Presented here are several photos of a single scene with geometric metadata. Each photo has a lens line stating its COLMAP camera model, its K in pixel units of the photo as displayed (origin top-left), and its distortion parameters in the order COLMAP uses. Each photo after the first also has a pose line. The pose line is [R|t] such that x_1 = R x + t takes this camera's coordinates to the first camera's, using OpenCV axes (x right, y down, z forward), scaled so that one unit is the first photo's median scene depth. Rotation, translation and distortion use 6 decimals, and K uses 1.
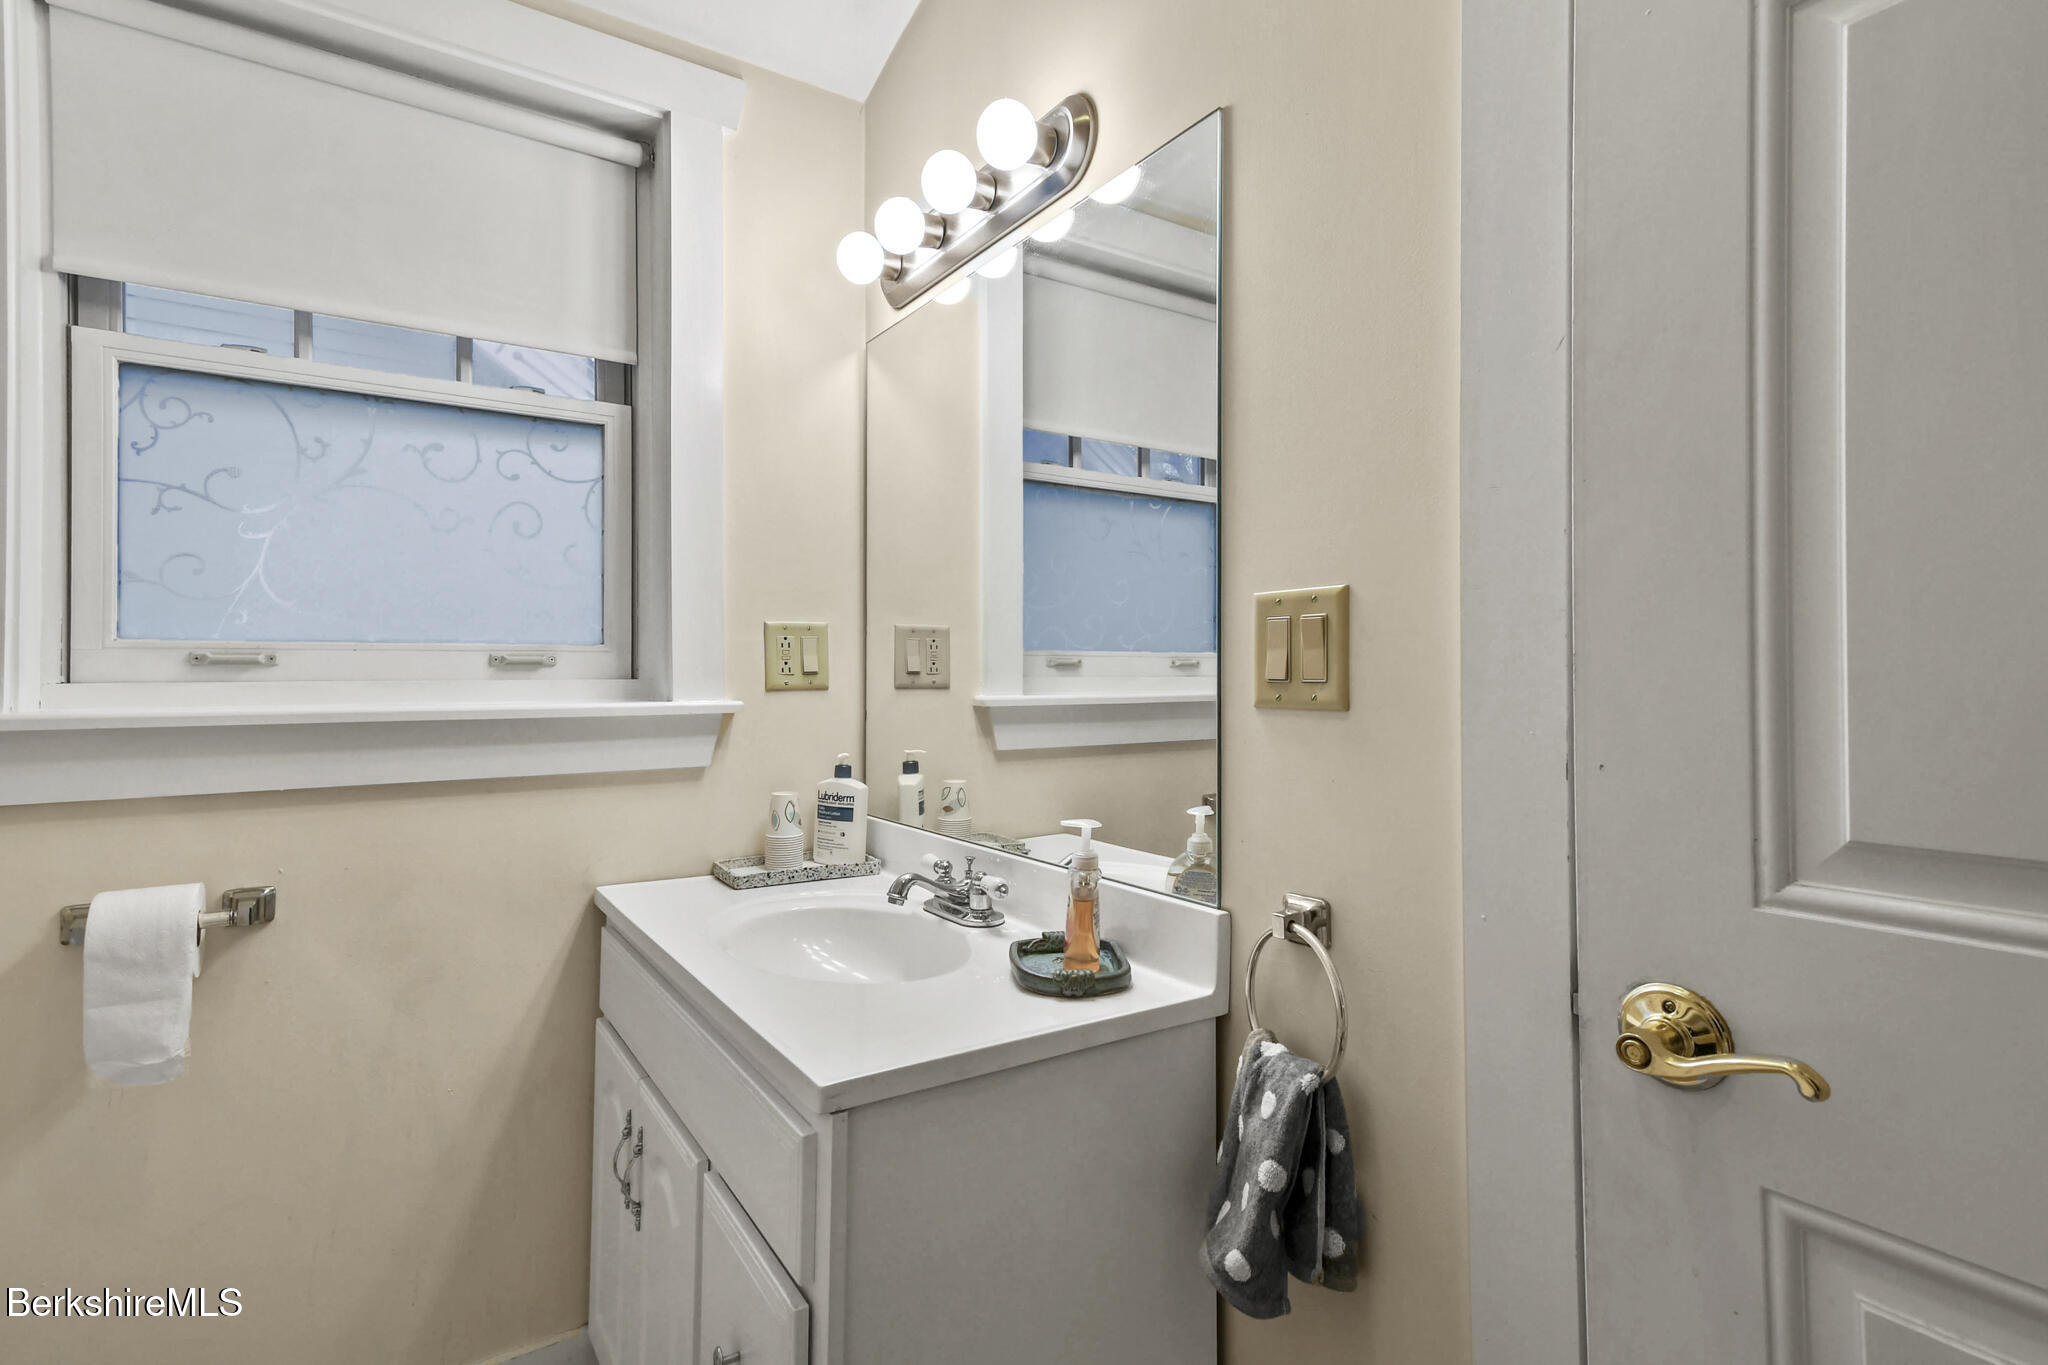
lens RADIAL K [[1006.4, 0, 1029.2], [0, 1006.4, 674.9], [0, 0, 1]] dist [0.003313, 0.000379]
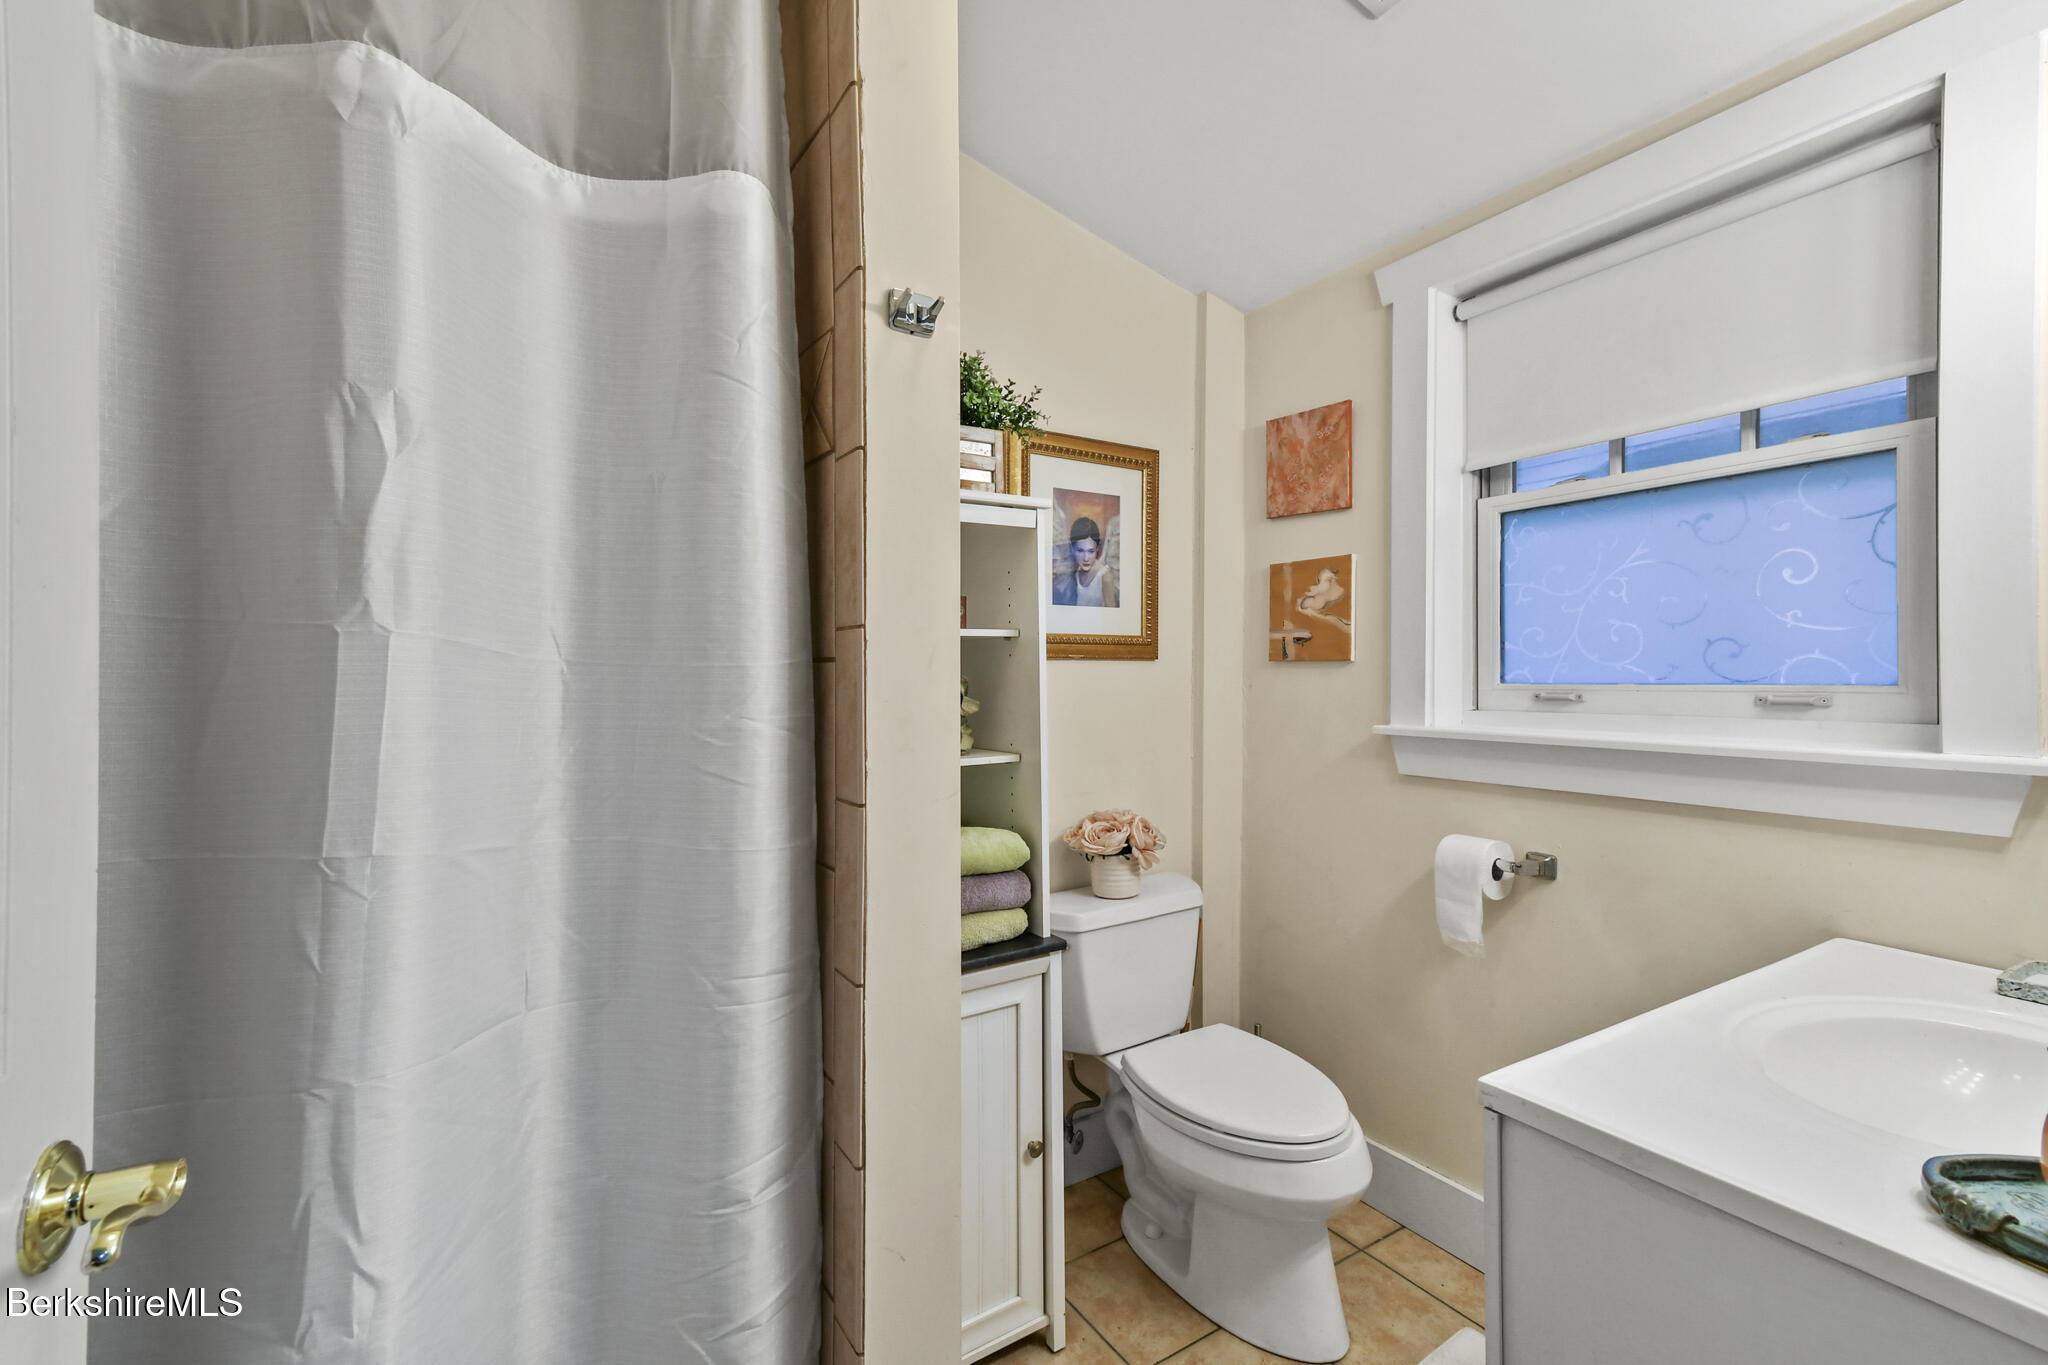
lens RADIAL K [[837.3, 0, 1064.1], [0, 837.3, 686.9], [0, 0, 1]] dist [-0.001221, -0.000274]
pose [[-0.016209, -0.005540, -0.999853, 0.392282], [-0.031440, 0.999493, -0.005028, -0.001507], [0.999374, 0.031353, -0.016375, 0.282848]]
